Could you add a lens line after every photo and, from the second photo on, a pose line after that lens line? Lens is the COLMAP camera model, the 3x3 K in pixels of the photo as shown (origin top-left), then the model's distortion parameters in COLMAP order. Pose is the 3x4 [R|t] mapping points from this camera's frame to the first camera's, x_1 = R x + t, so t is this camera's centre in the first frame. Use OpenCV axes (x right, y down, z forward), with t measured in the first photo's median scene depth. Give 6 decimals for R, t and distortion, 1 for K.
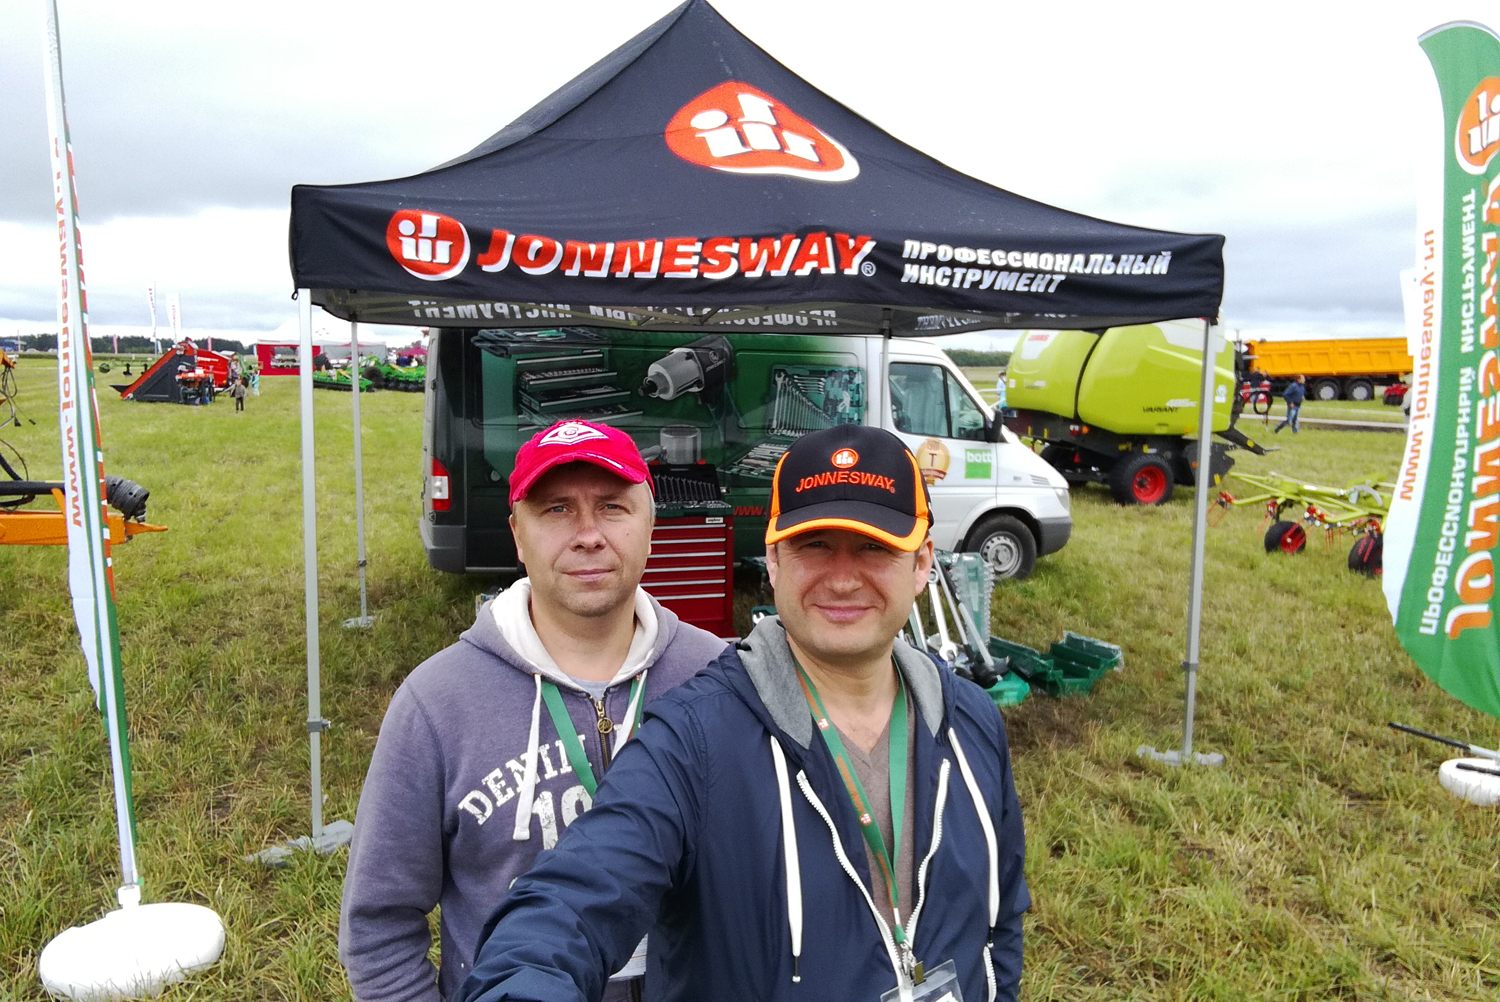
lens RADIAL K [[1163.5, 0, 749.9], [0, 1163.5, 580.2], [0, 0, 1]] dist [0.014789, 0.000406]
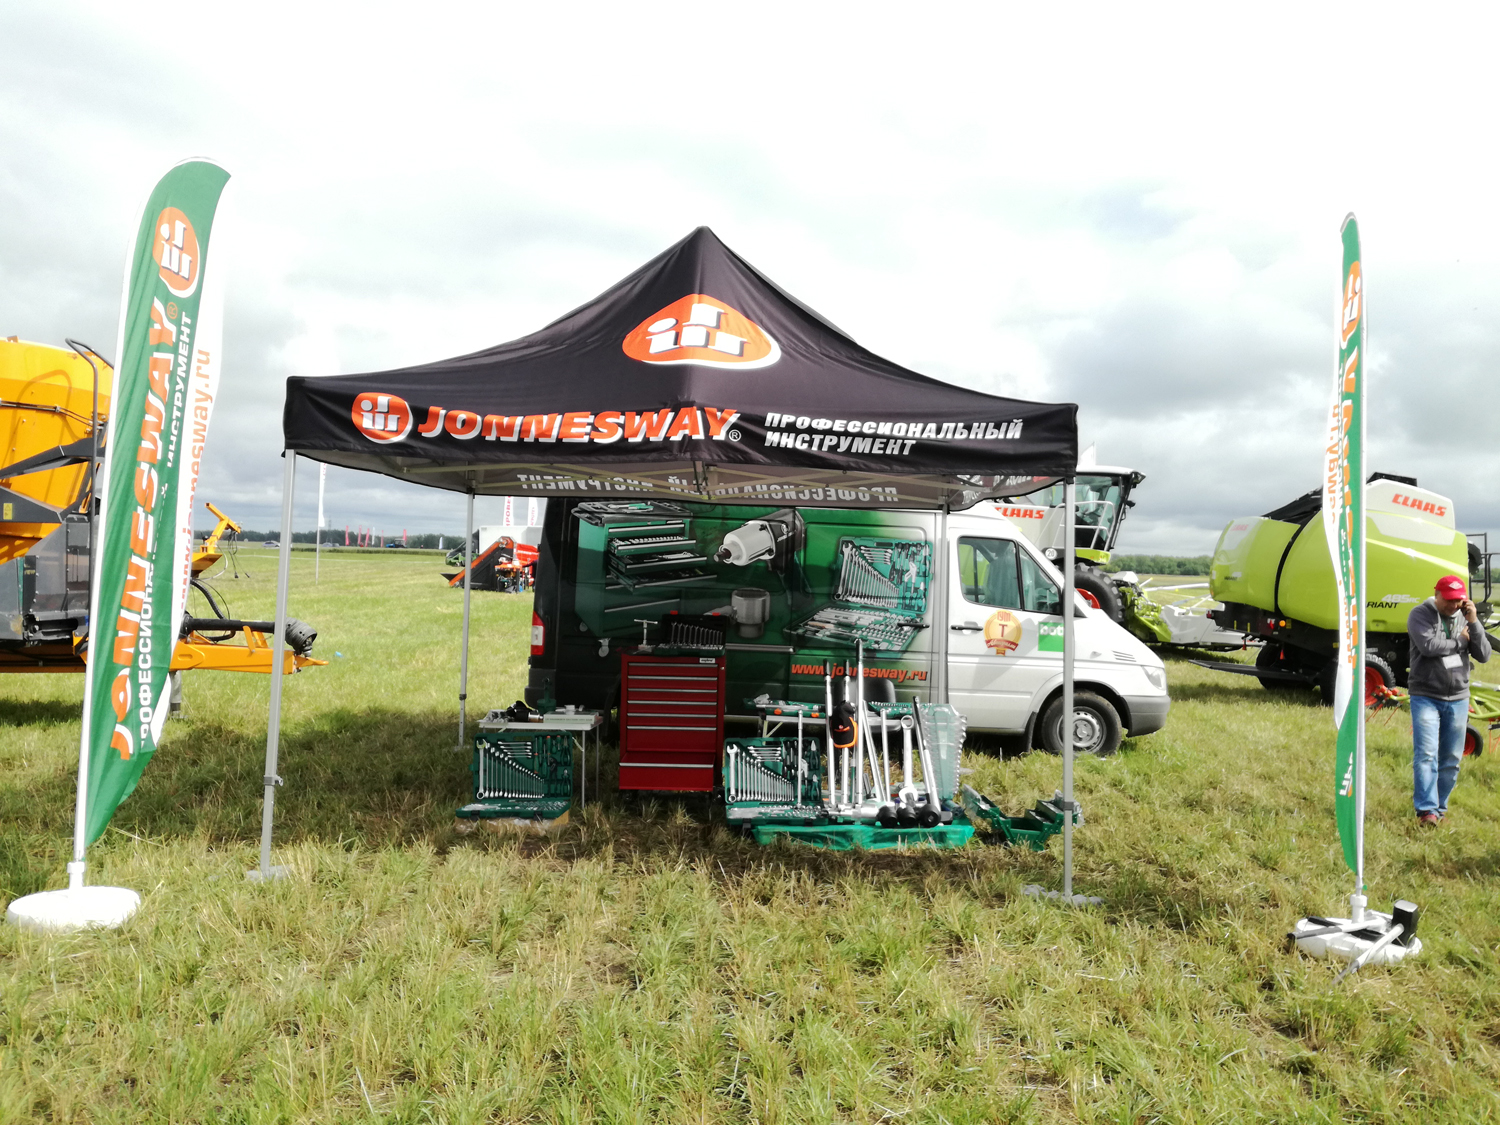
lens RADIAL K [[1210.7, 0, 751.0], [0, 1210.7, 568.7], [0, 0, 1]] dist [0.102483, -0.207259]
pose [[0.962102, 0.018903, -0.272035, 0.264930], [-0.068311, 0.982494, -0.173320, 0.049499], [0.263997, 0.185334, 0.946550, -0.093783]]
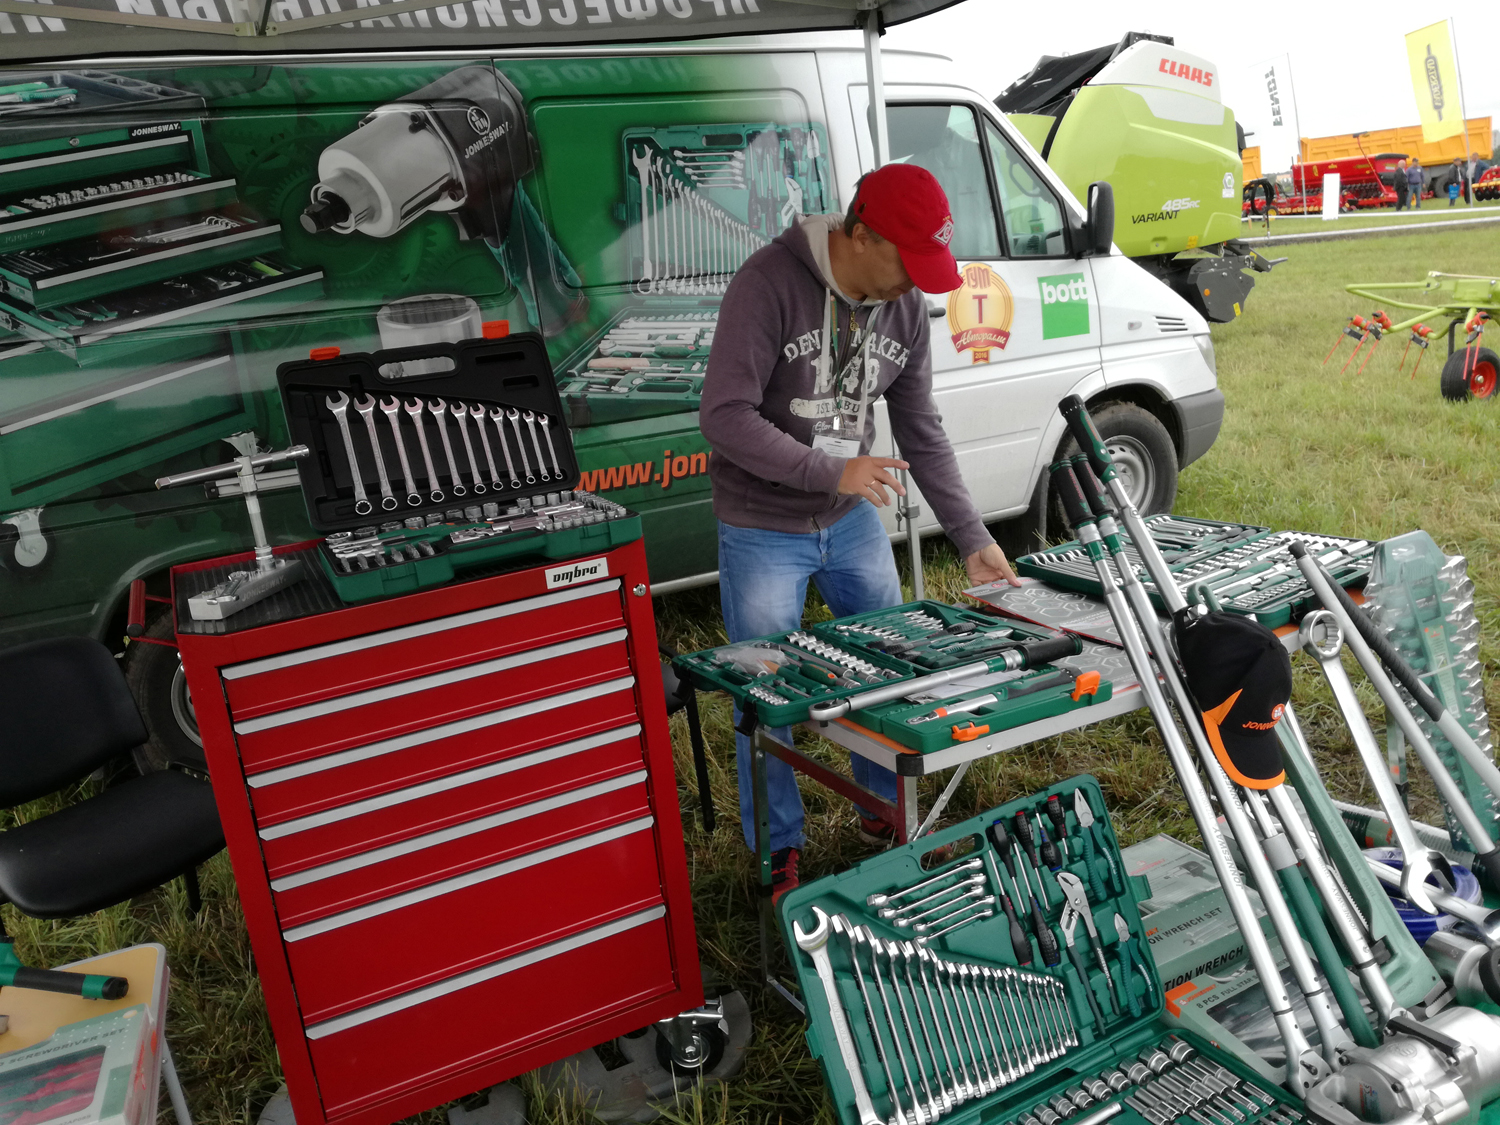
lens RADIAL K [[1210.7, 0, 751.0], [0, 1210.7, 568.7], [0, 0, 1]] dist [0.102483, -0.207259]
pose [[0.977084, -0.160875, 0.139379, -0.024270], [0.152368, 0.985858, 0.069768, -0.053816], [-0.148632, -0.046932, 0.987778, 0.581201]]
